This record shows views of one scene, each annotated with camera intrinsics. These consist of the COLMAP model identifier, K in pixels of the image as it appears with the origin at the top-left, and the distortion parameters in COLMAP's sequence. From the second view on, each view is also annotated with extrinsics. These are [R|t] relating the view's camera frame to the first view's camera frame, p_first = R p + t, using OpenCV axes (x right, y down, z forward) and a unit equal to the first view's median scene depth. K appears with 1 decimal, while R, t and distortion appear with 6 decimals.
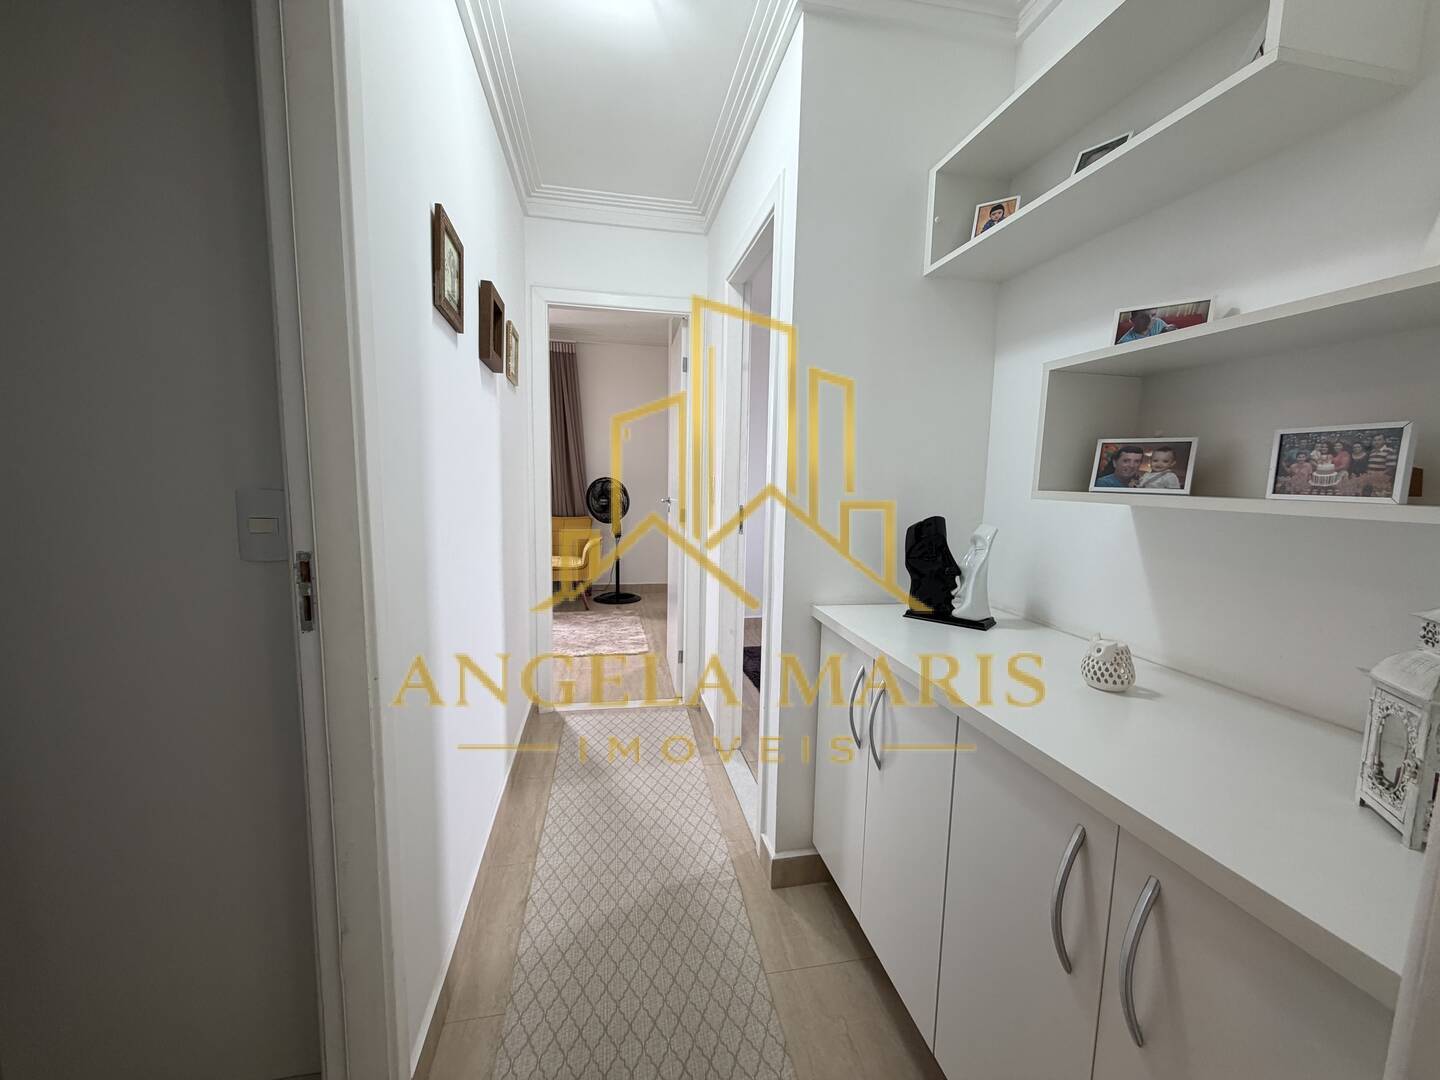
lens RADIAL K [[580.9, 0, 719.9], [0, 580.9, 549.1], [0, 0, 1]] dist [-0.000658, -0.000227]
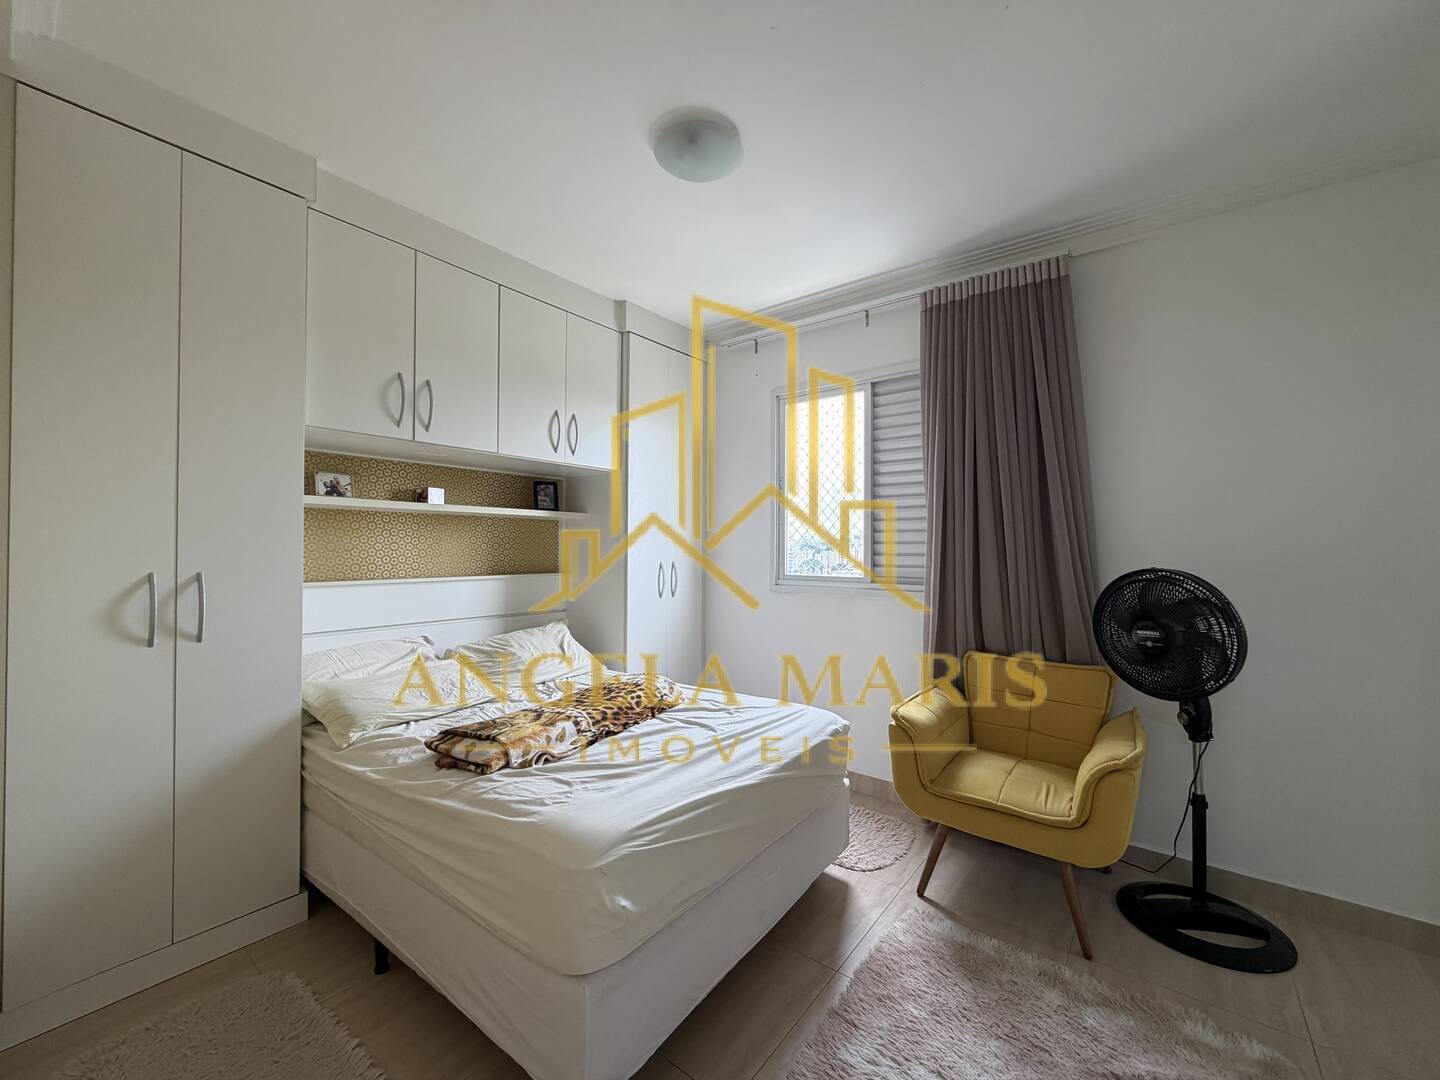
lens RADIAL K [[580.9, 0, 707.9], [0, 580.9, 545.3], [0, 0, 1]] dist [-0.000658, -0.000227]
pose [[0.650873, -0.032276, -0.758500, -0.100829], [-0.073023, 0.991802, -0.104864, -0.078435], [0.755667, 0.123641, 0.643180, 0.544729]]
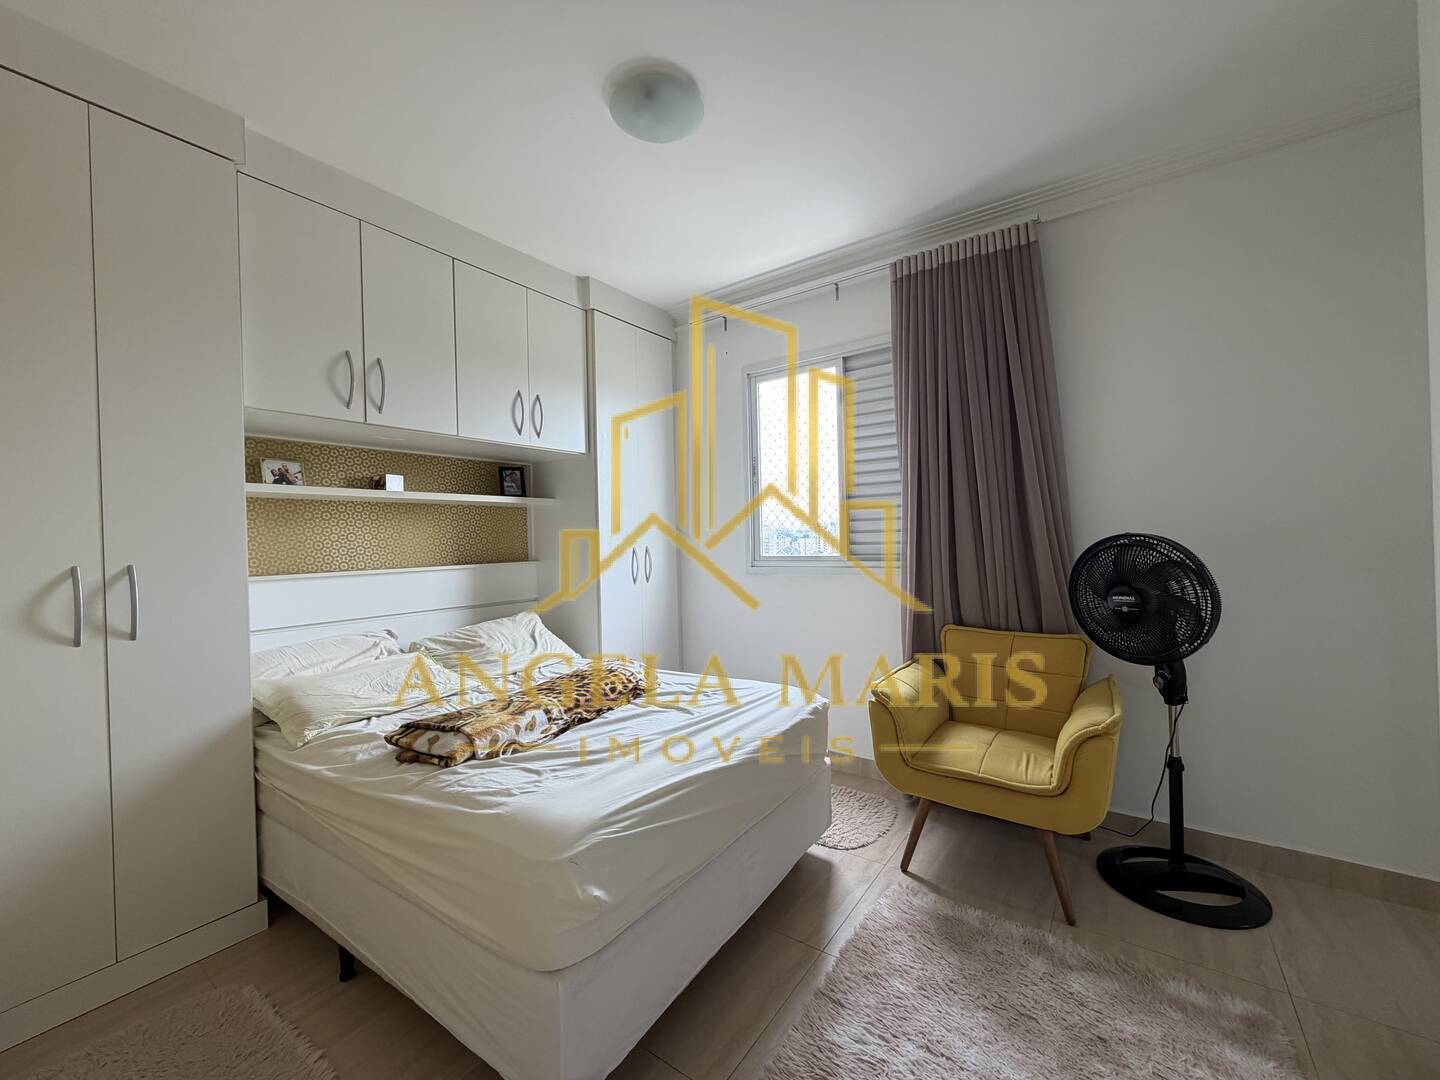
lens RADIAL K [[580.9, 0, 708.9], [0, 580.9, 546.5], [0, 0, 1]] dist [-0.000658, -0.000227]
pose [[0.679053, -0.038692, -0.733069, -0.107798], [-0.040313, 0.995138, -0.089867, -0.071544], [0.732981, 0.090576, 0.674192, 0.556632]]
